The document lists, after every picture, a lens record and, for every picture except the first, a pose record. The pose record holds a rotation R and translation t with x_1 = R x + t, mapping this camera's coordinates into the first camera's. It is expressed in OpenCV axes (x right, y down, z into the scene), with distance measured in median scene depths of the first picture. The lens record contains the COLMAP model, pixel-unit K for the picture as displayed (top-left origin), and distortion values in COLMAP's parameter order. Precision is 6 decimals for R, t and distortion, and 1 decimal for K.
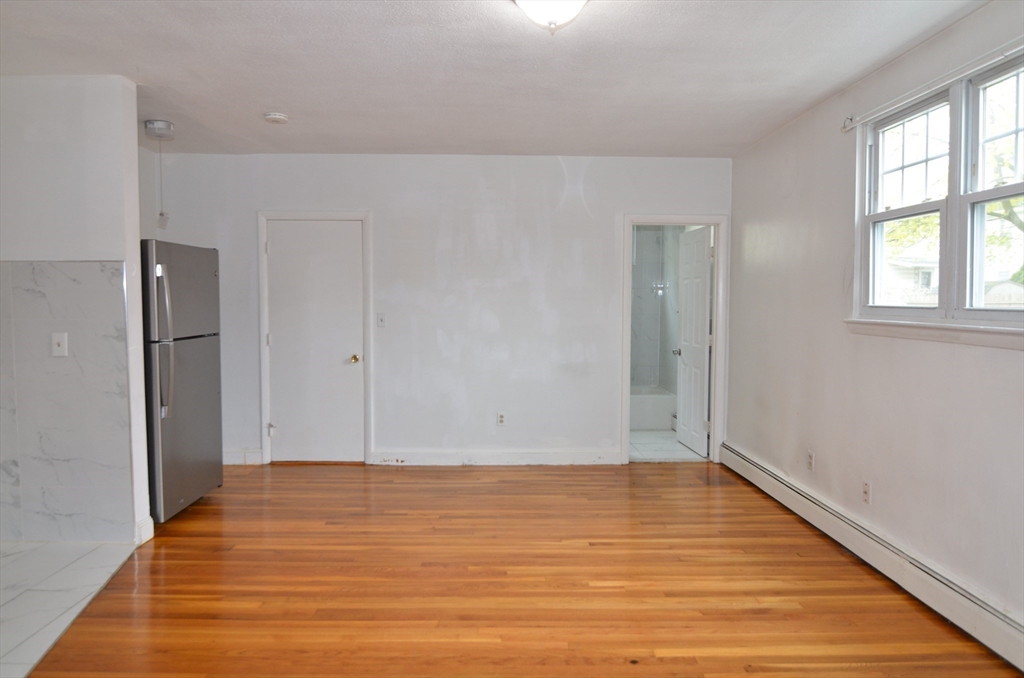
lens RADIAL K [[682.9, 0, 510.0], [0, 682.9, 336.1], [0, 0, 1]] dist [-0.004212, -0.000668]
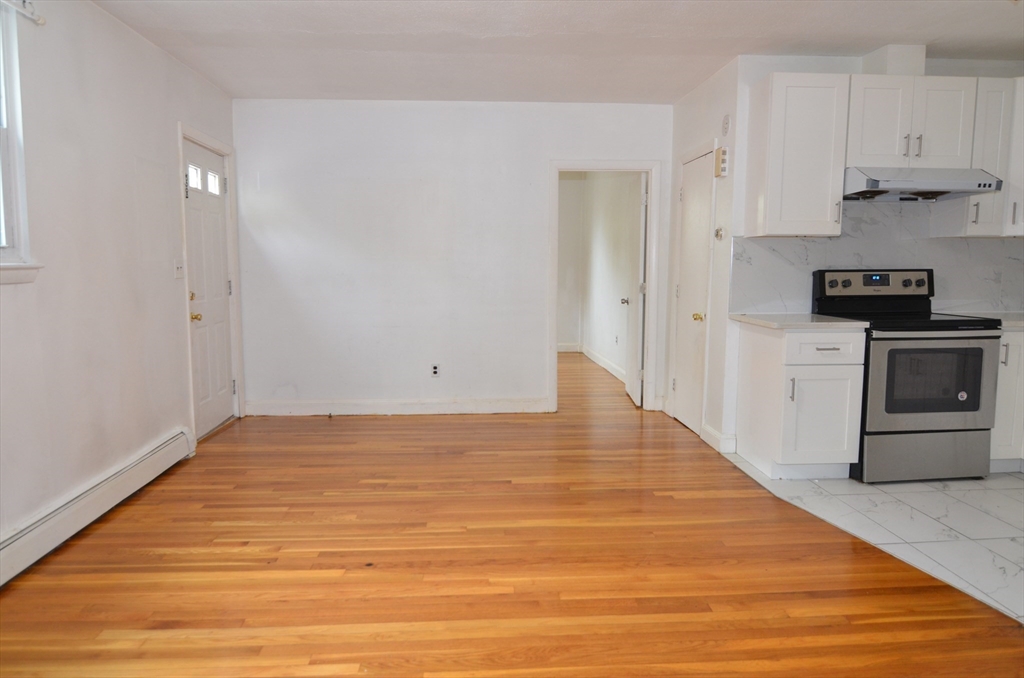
lens RADIAL K [[682.9, 0, 509.4], [0, 682.9, 334.2], [0, 0, 1]] dist [-0.004212, -0.000668]
pose [[-0.999234, 0.000946, -0.039126, -0.003832], [-0.005146, 0.987851, 0.155318, -0.062860], [0.038798, 0.155401, -0.987089, 1.849311]]
